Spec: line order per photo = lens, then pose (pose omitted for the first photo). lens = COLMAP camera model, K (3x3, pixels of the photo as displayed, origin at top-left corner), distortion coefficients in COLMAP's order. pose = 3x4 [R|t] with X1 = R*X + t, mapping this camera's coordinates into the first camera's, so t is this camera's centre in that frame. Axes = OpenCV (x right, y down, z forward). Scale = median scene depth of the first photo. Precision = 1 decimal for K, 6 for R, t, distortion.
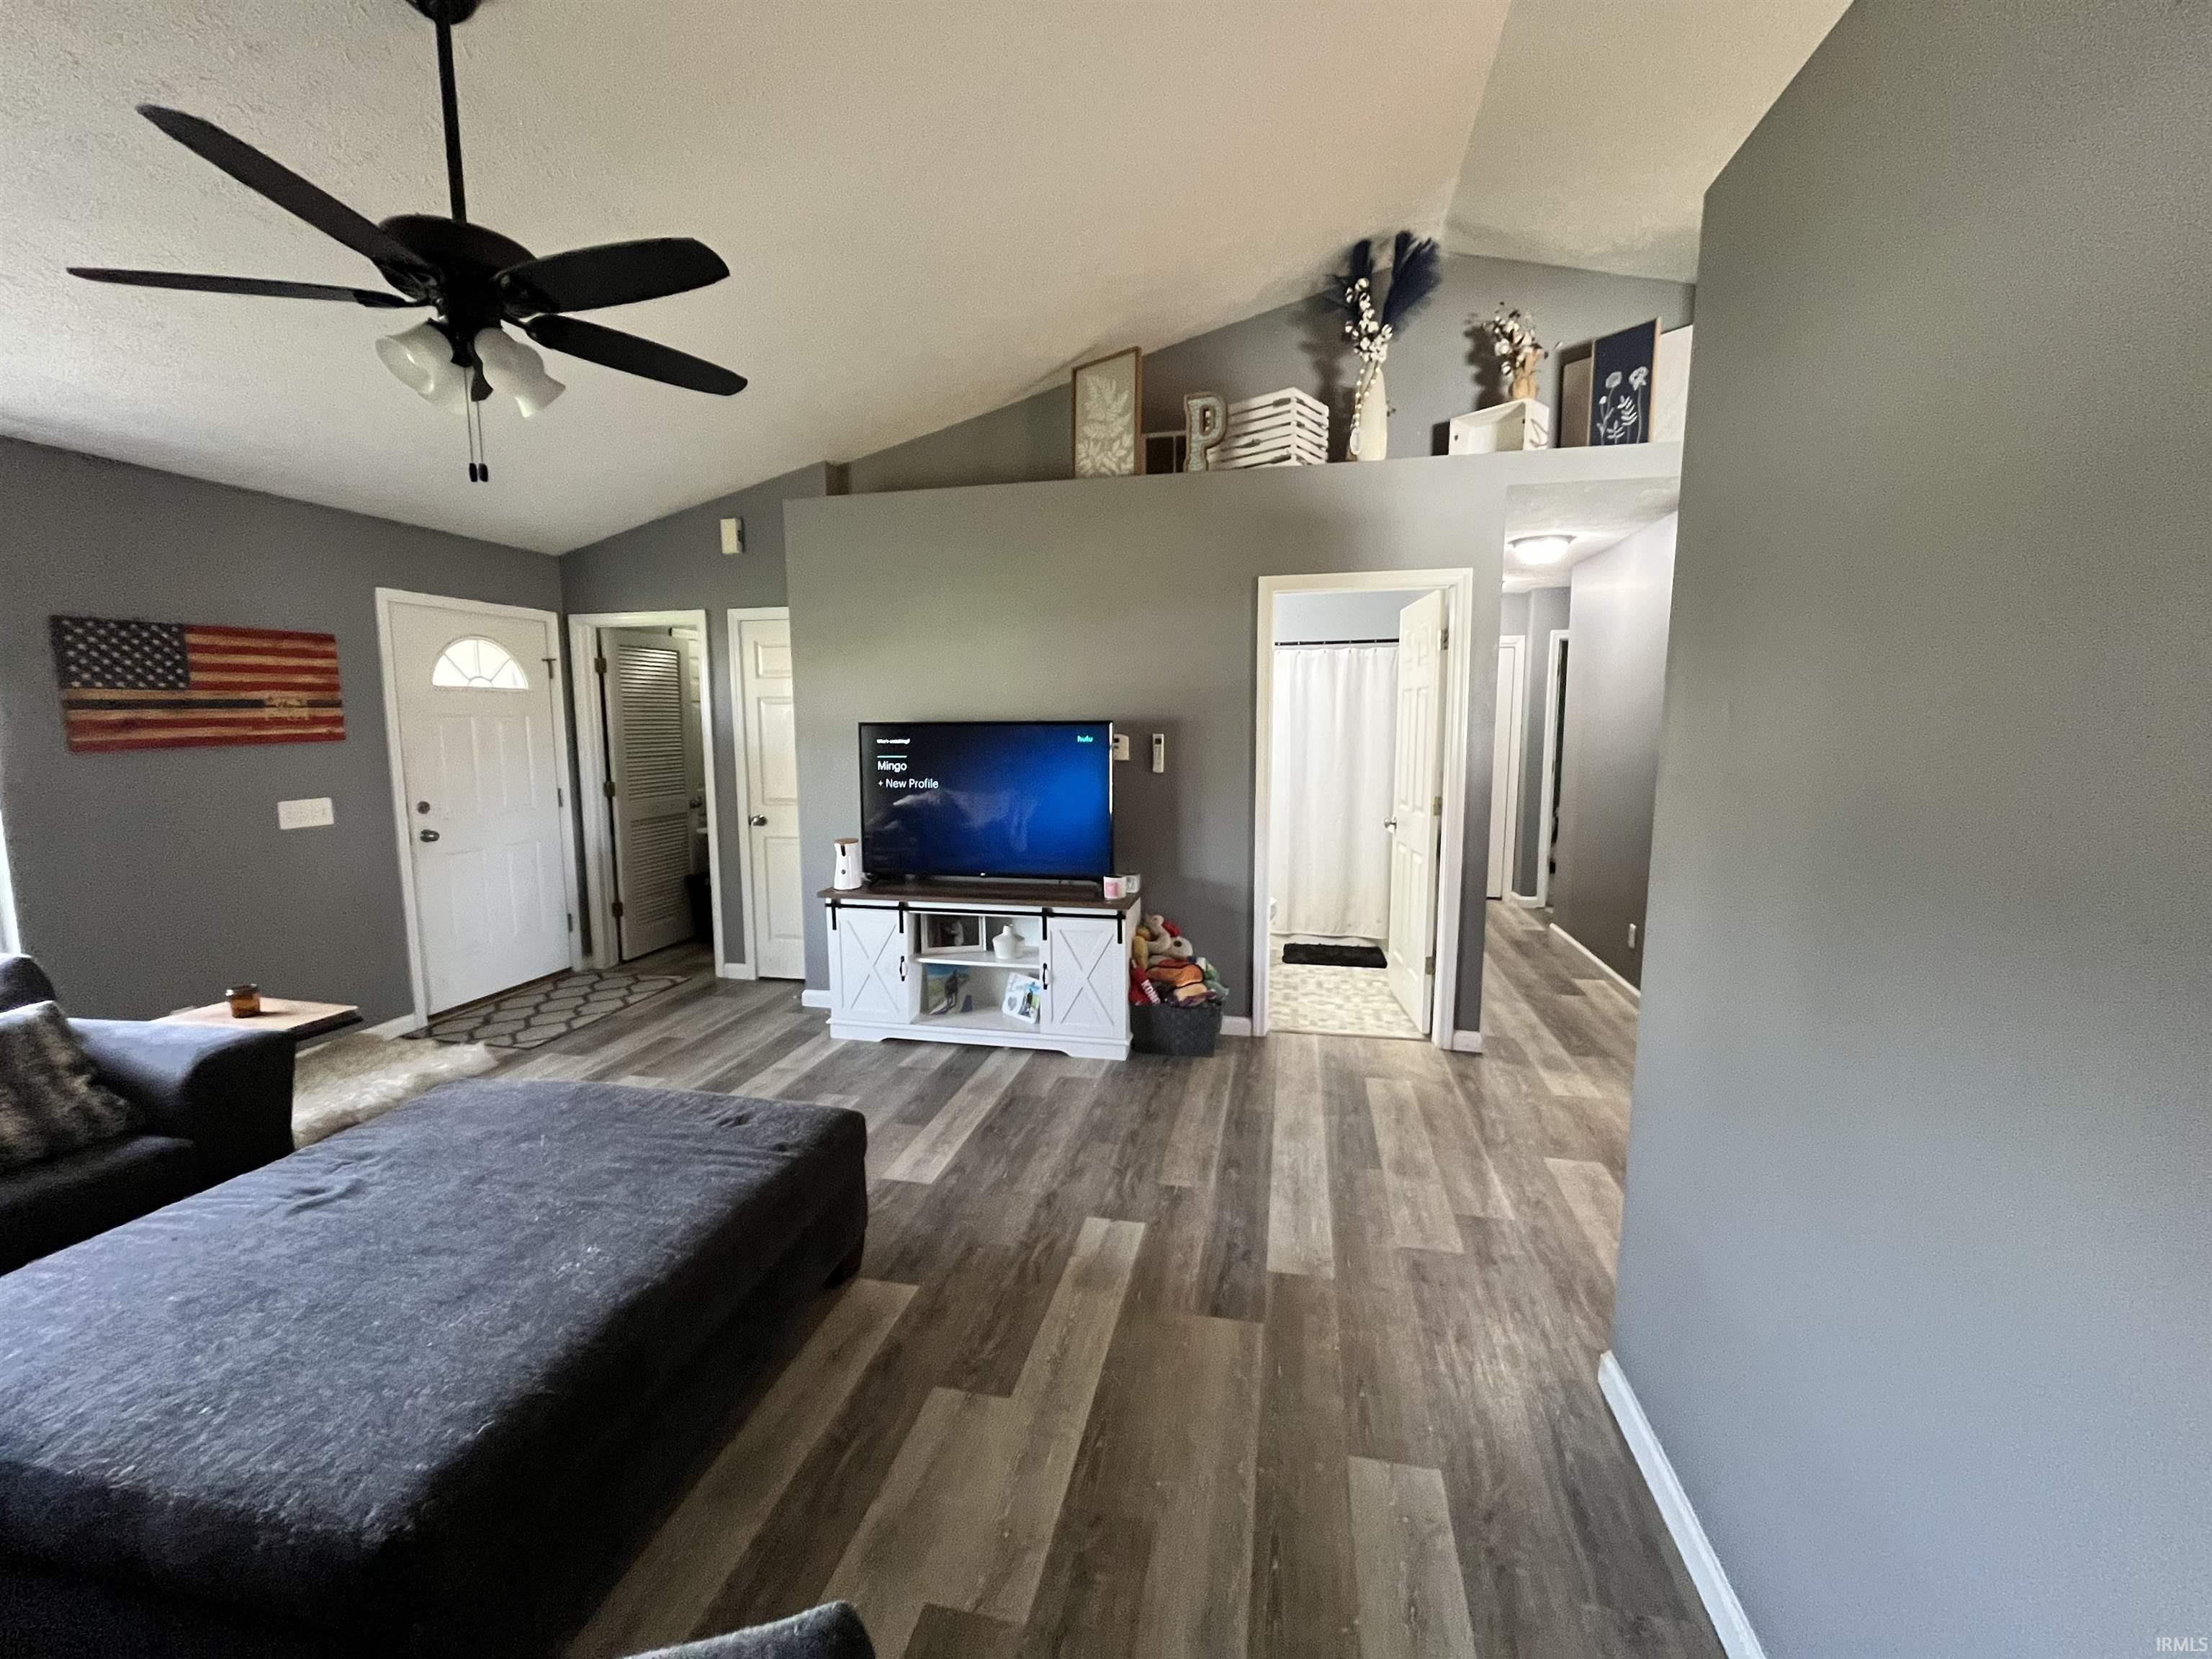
lens RADIAL K [[890.0, 0, 1093.8], [0, 890.0, 820.6], [0, 0, 1]] dist [-0.006268, 0.000210]
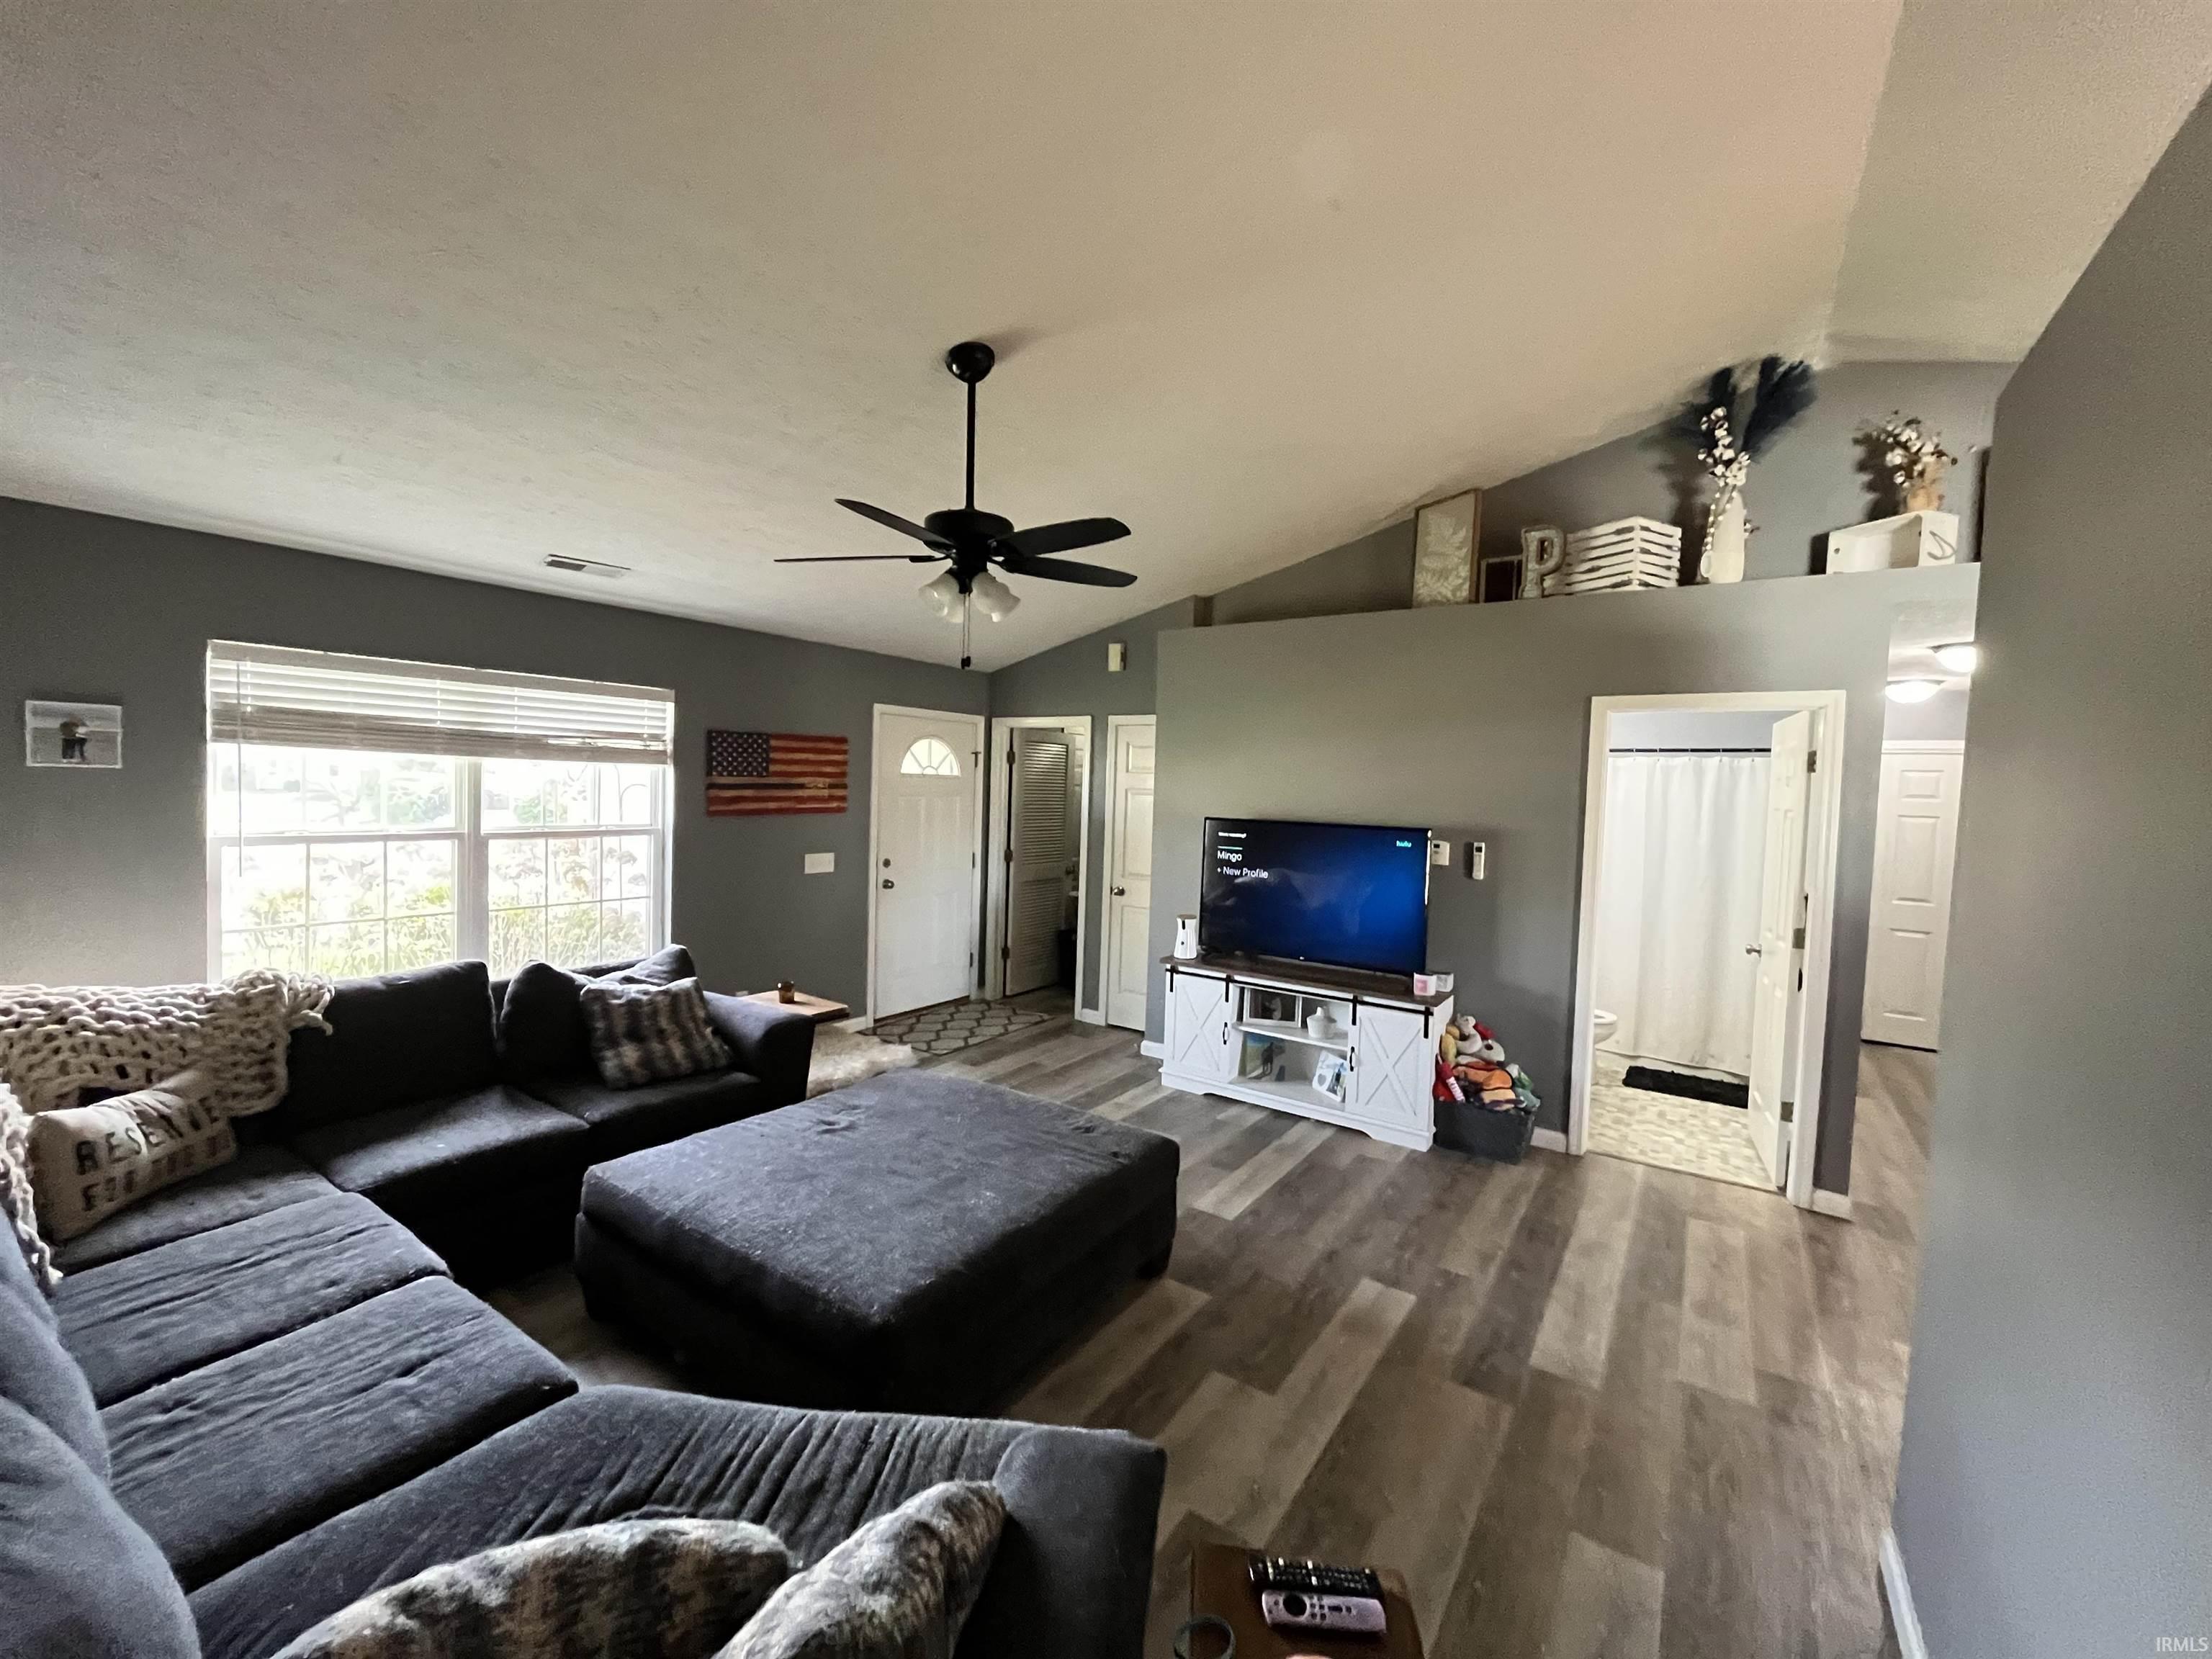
lens RADIAL K [[893.9, 0, 1104.1], [0, 893.9, 817.2], [0, 0, 1]] dist [0.002710, 0.000053]
pose [[0.927556, 0.051730, -0.370087, 0.053450], [-0.081716, 0.994481, -0.065798, -0.022466], [0.364640, 0.091274, 0.926664, -0.153764]]
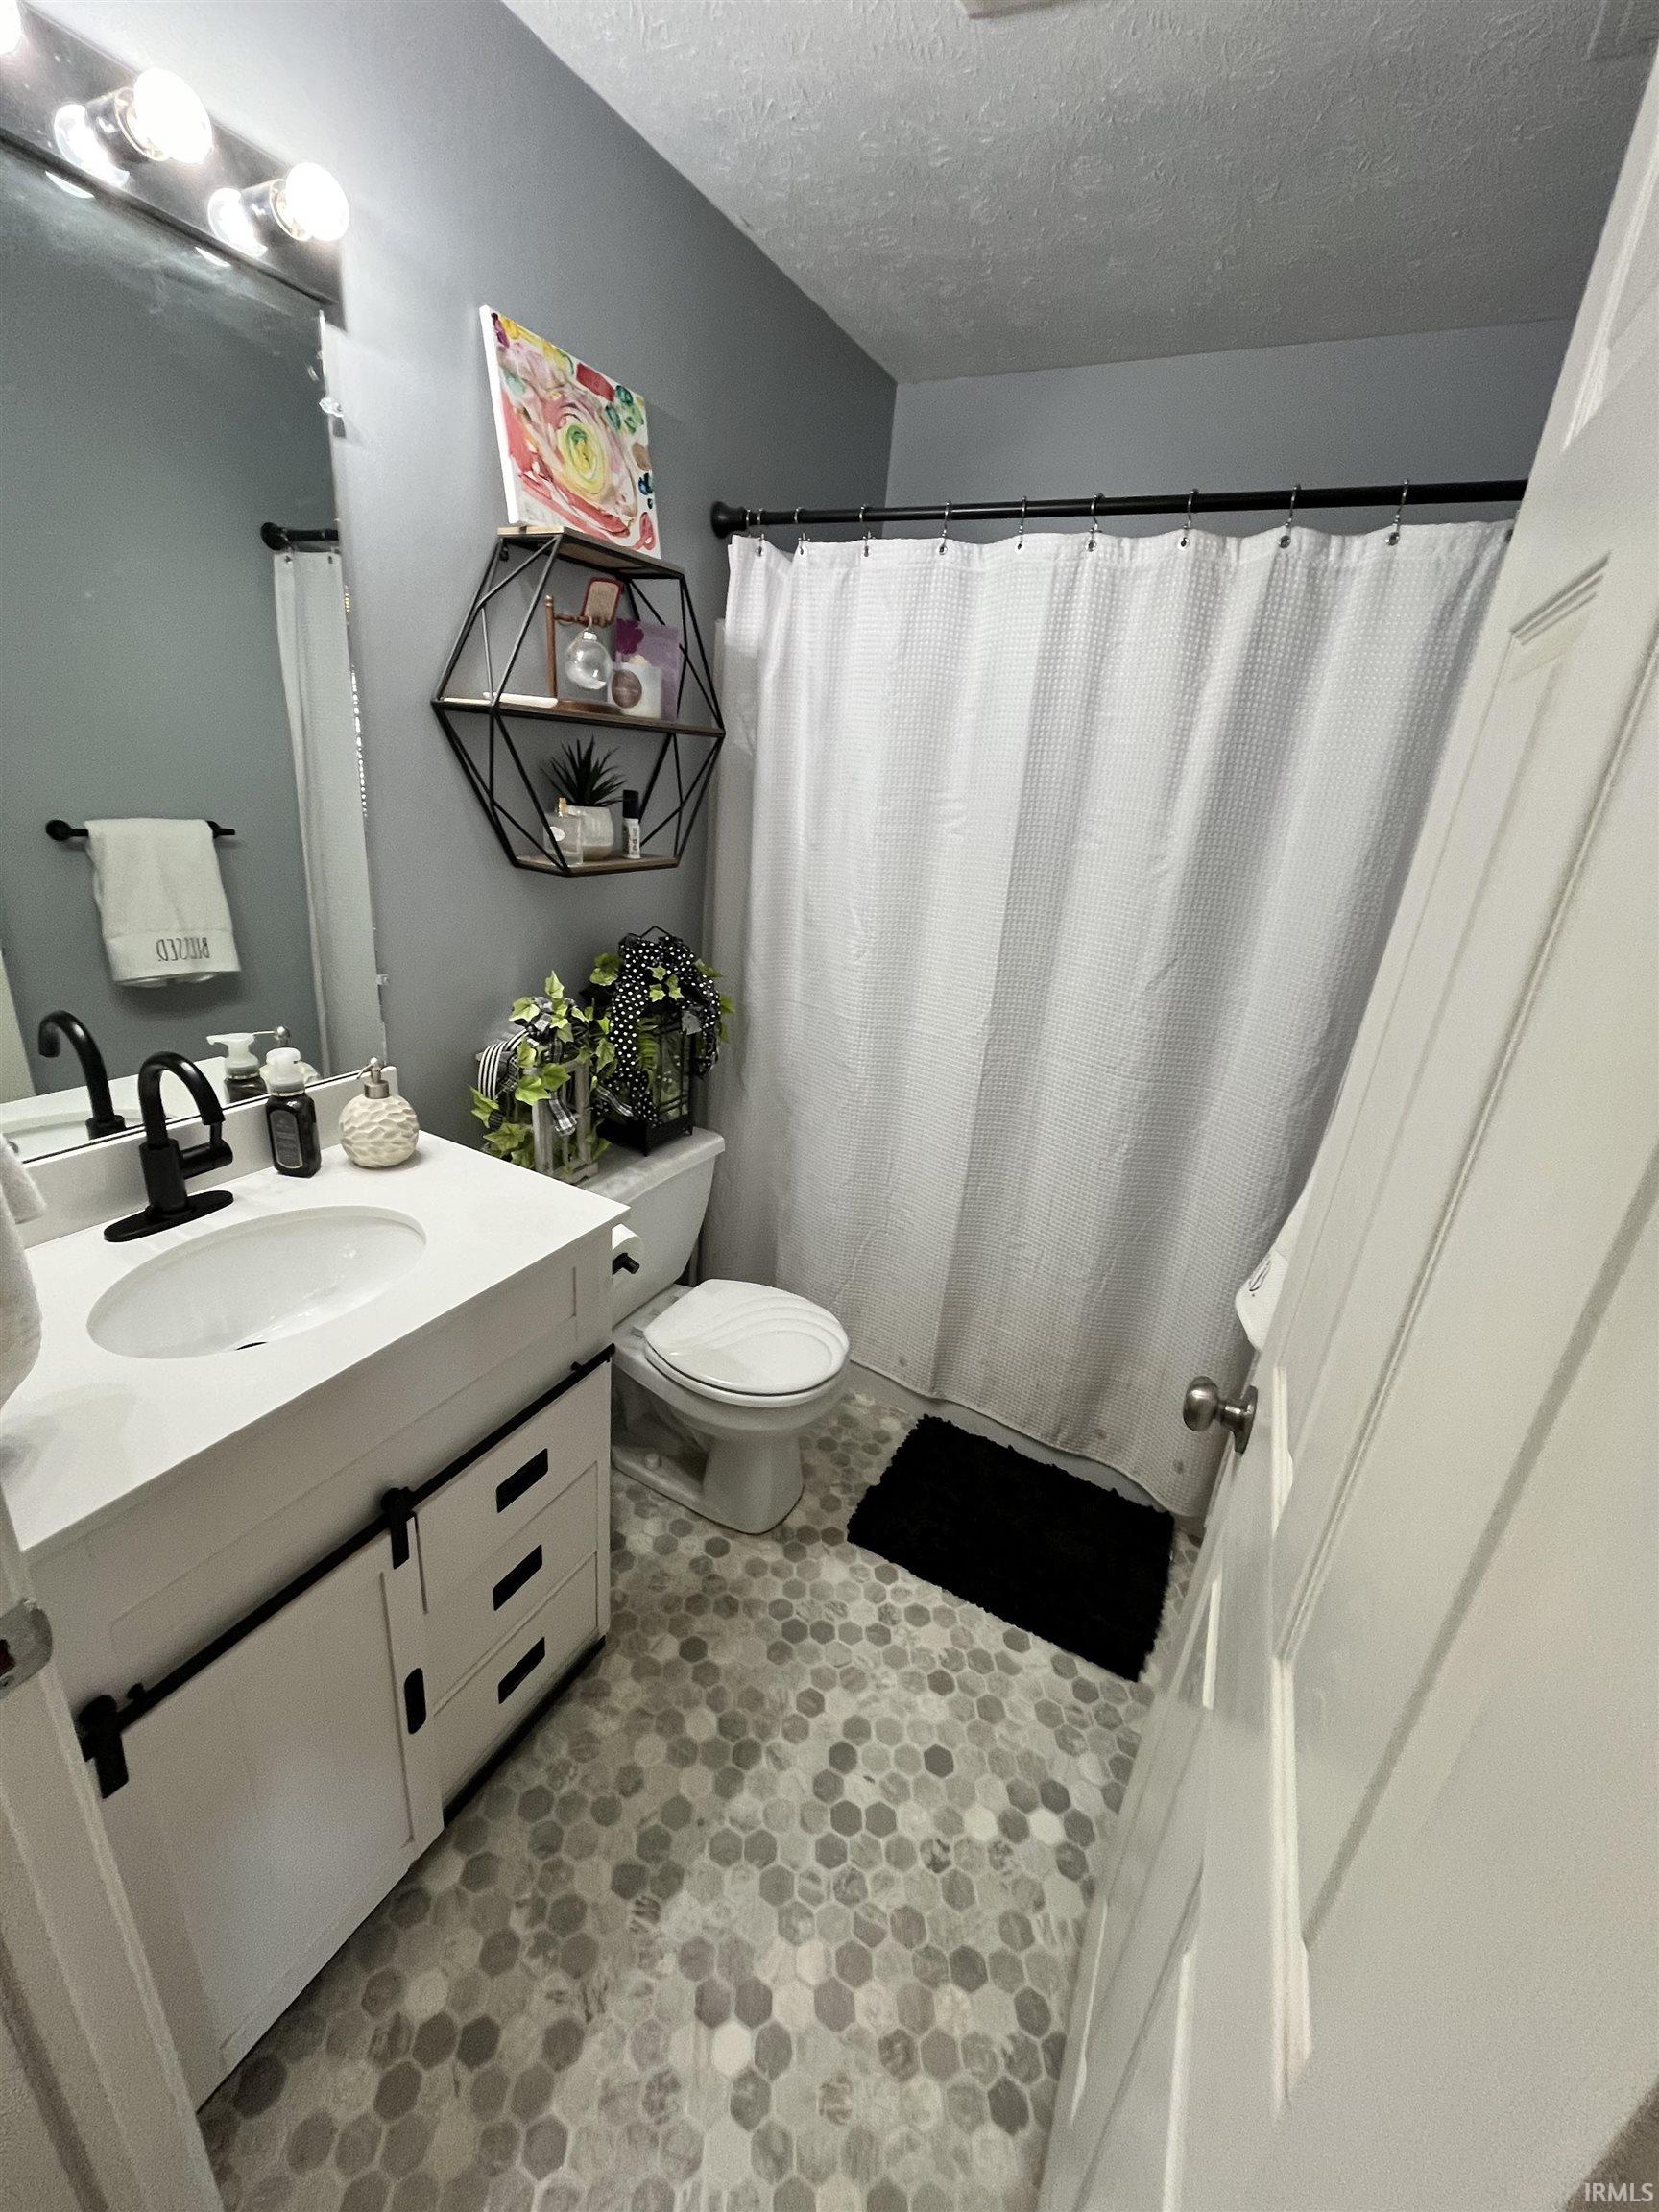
lens RADIAL K [[893.9, 0, 829.5], [0, 893.9, 1106.0], [0, 0, 1]] dist [0.002710, 0.000053]
pose [[0.958133, 0.179252, -0.223272, 0.357660], [-0.121893, 0.960955, 0.248409, -0.118410], [0.259082, -0.210793, 0.942572, 0.992066]]
